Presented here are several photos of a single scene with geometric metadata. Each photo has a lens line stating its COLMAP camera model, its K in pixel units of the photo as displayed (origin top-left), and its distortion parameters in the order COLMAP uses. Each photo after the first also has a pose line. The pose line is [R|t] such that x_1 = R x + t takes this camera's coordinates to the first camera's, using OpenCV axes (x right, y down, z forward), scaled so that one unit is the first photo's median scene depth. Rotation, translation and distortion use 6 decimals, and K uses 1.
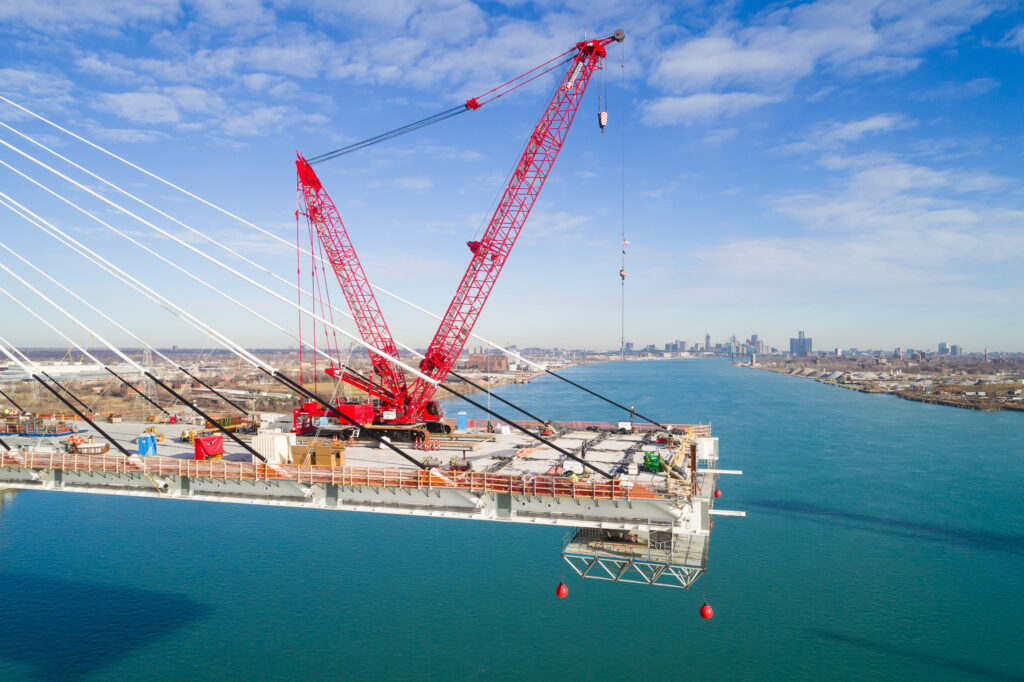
lens RADIAL K [[699.1, 0, 512.0], [0, 699.1, 341.0], [0, 0, 1]] dist [0.000674, 0.002240]
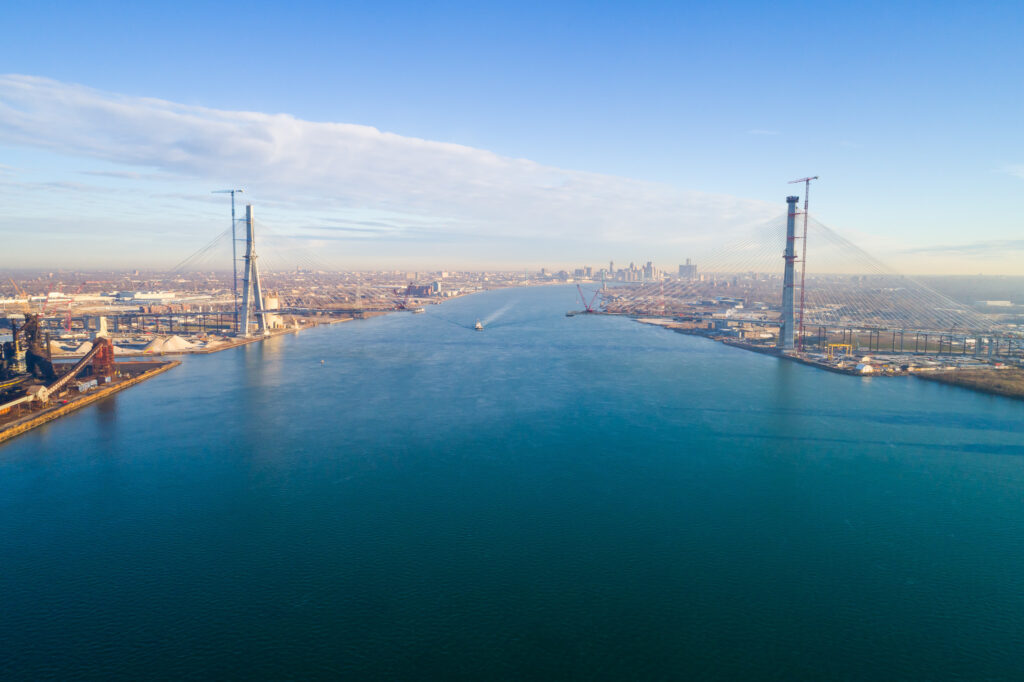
lens RADIAL K [[686.5, 0, 512.0], [0, 686.5, 341.0], [0, 0, 1]] dist [-0.003650, 0.005691]
pose [[0.996082, -0.009240, 0.087953, 0.021870], [-0.000986, 0.993304, 0.115526, -0.021031], [-0.088432, -0.115160, 0.989403, -0.328531]]
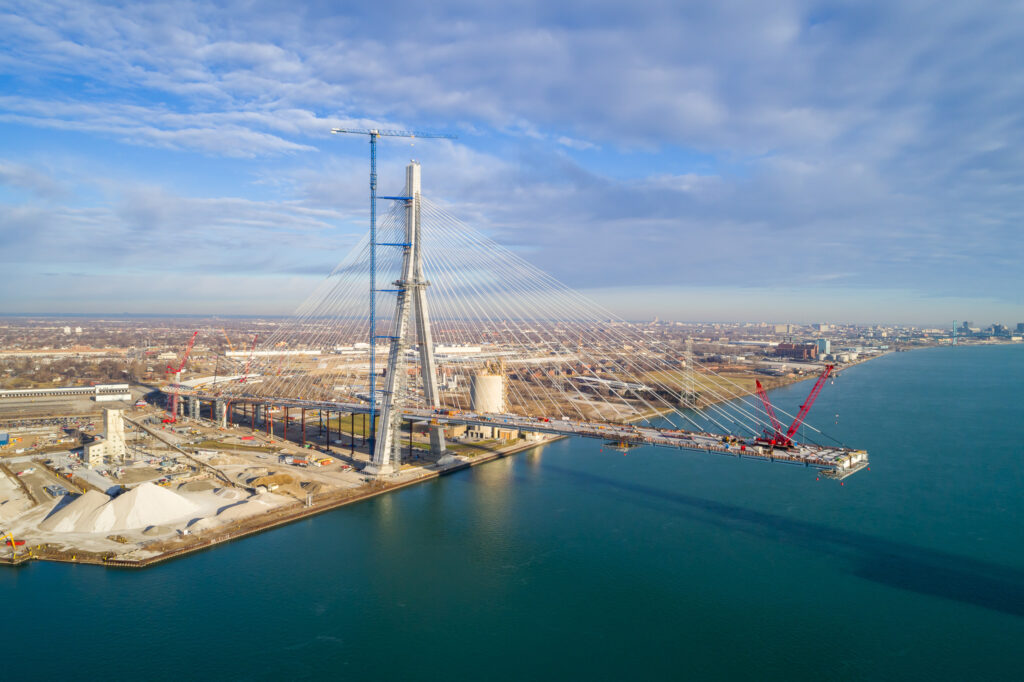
lens RADIAL K [[686.5, 0, 512.0], [0, 686.5, 341.0], [0, 0, 1]] dist [-0.003650, 0.005691]
pose [[0.910219, 0.020823, -0.413603, 0.001628], [-0.003776, 0.999111, 0.041990, -0.017023], [0.414110, -0.036658, 0.909488, -0.086361]]
